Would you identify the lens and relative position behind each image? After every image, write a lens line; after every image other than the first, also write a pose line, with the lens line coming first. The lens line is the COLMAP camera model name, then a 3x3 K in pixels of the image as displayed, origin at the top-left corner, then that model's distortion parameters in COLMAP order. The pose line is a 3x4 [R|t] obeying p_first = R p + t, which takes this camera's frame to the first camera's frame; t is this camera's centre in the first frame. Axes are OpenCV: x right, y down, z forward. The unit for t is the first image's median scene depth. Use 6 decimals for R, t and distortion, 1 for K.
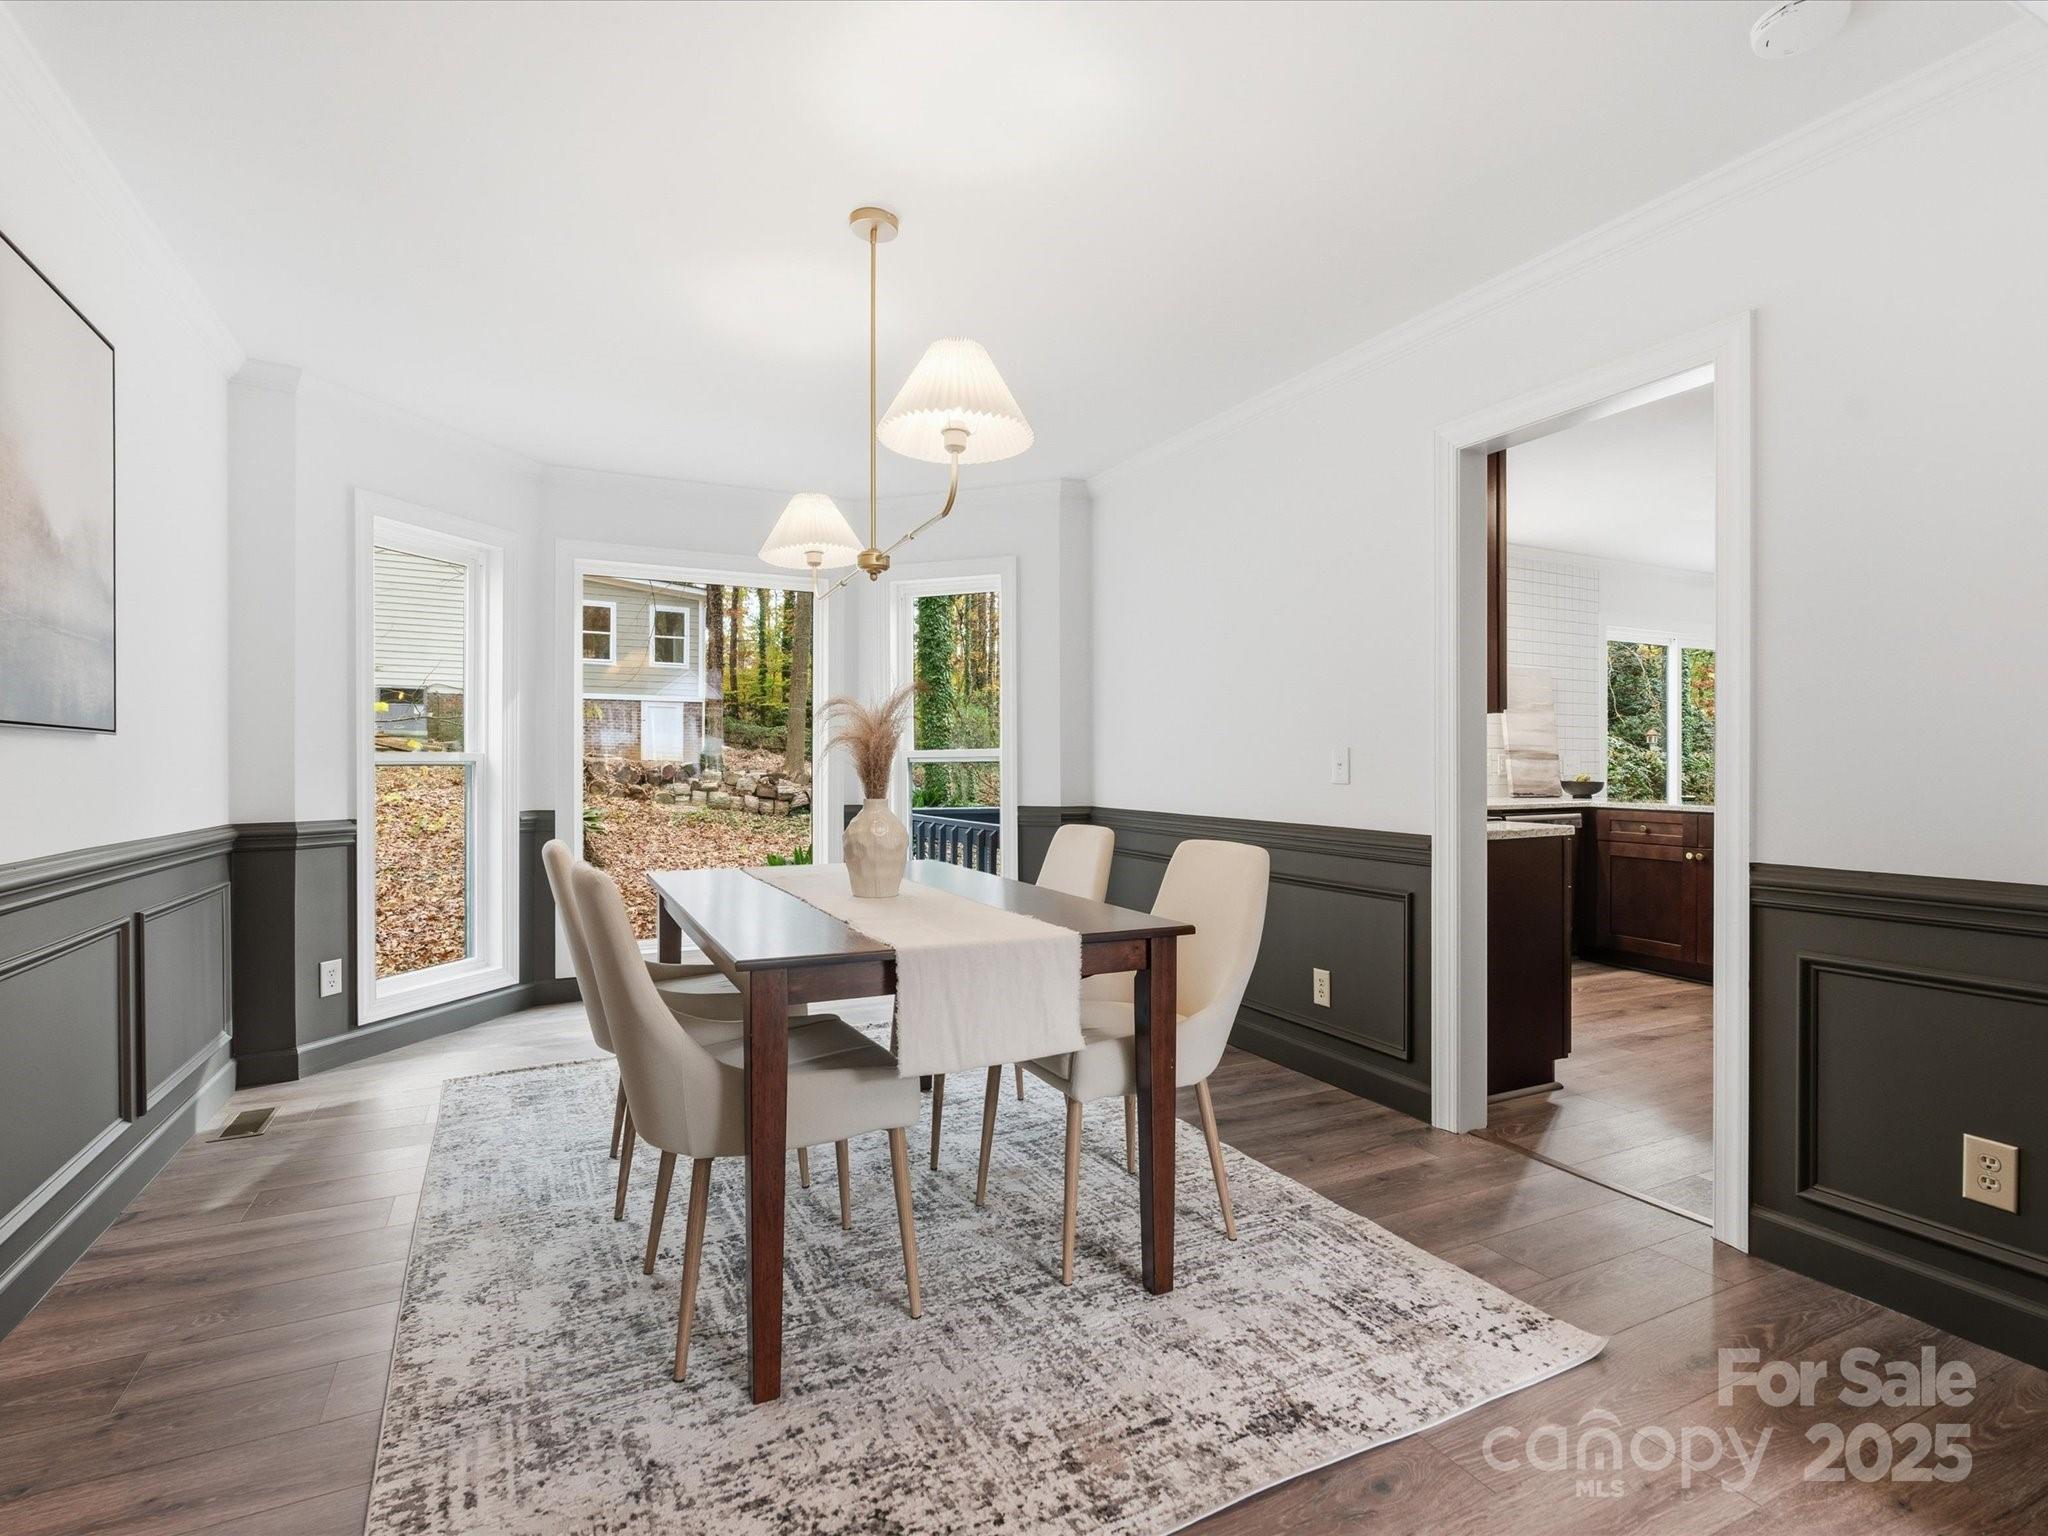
lens RADIAL K [[1076.0, 0, 1024.0], [0, 1076.0, 768.0], [0, 0, 1]] dist [0.000351, 0.000548]
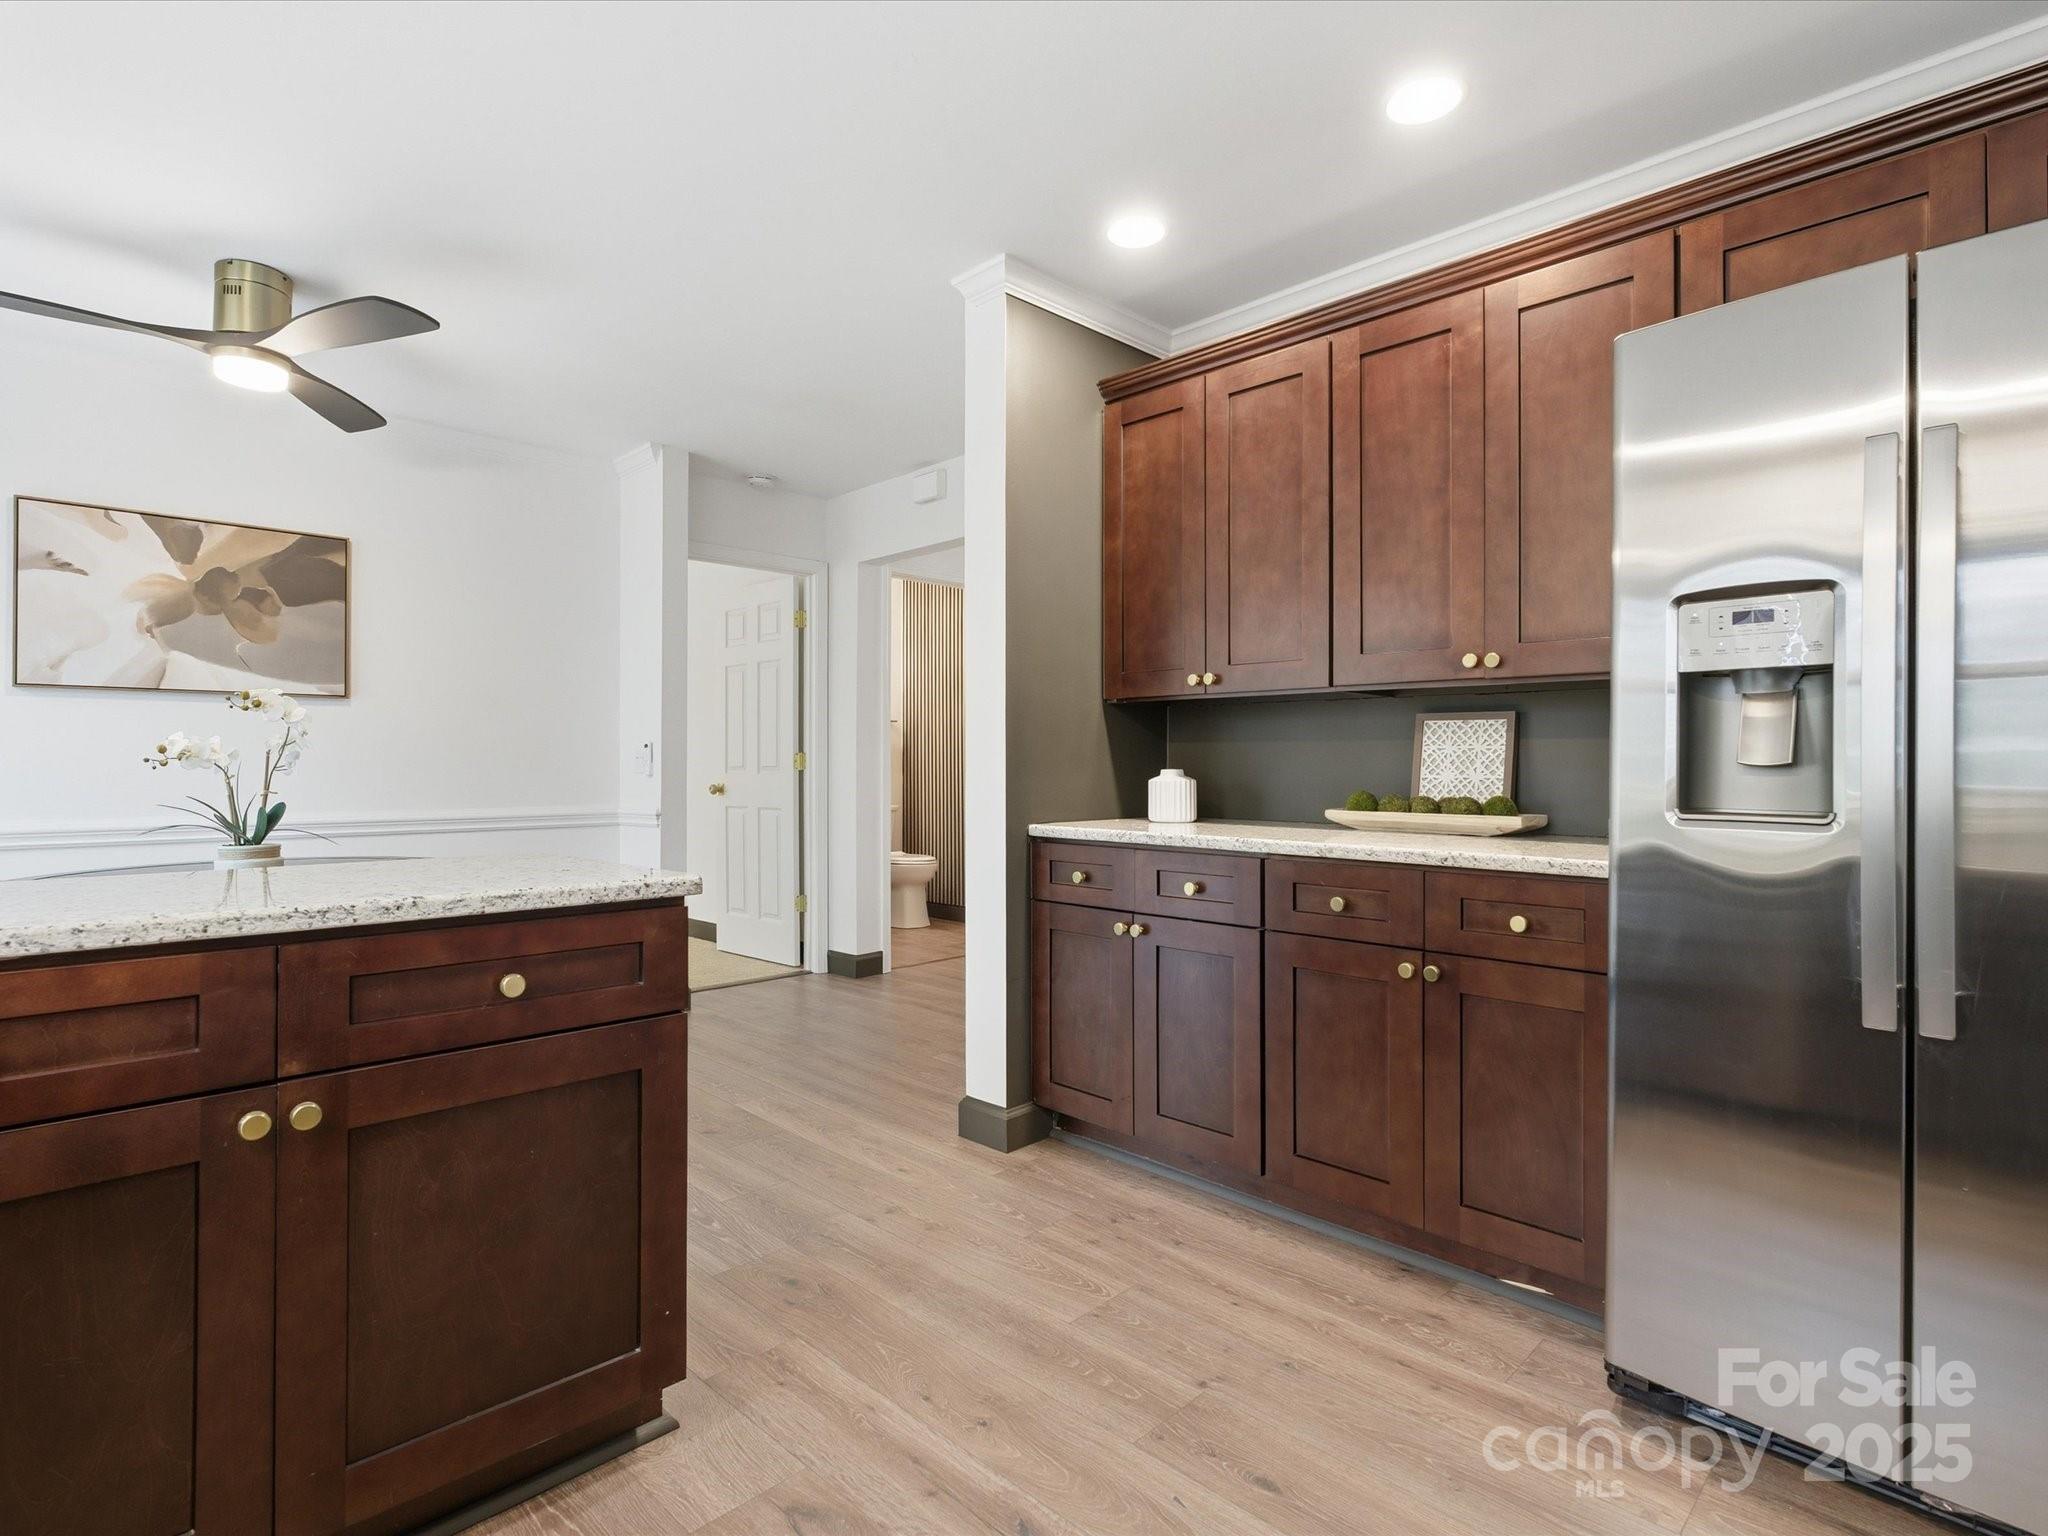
lens RADIAL K [[1044.4, 0, 1025.3], [0, 1044.4, 755.6], [0, 0, 1]] dist [-0.000873, 0.000366]
pose [[-0.282827, 0.006313, 0.959150, 0.295154], [0.006239, 0.999969, -0.004742, 0.002349], [-0.959151, 0.004643, -0.282857, 0.759538]]
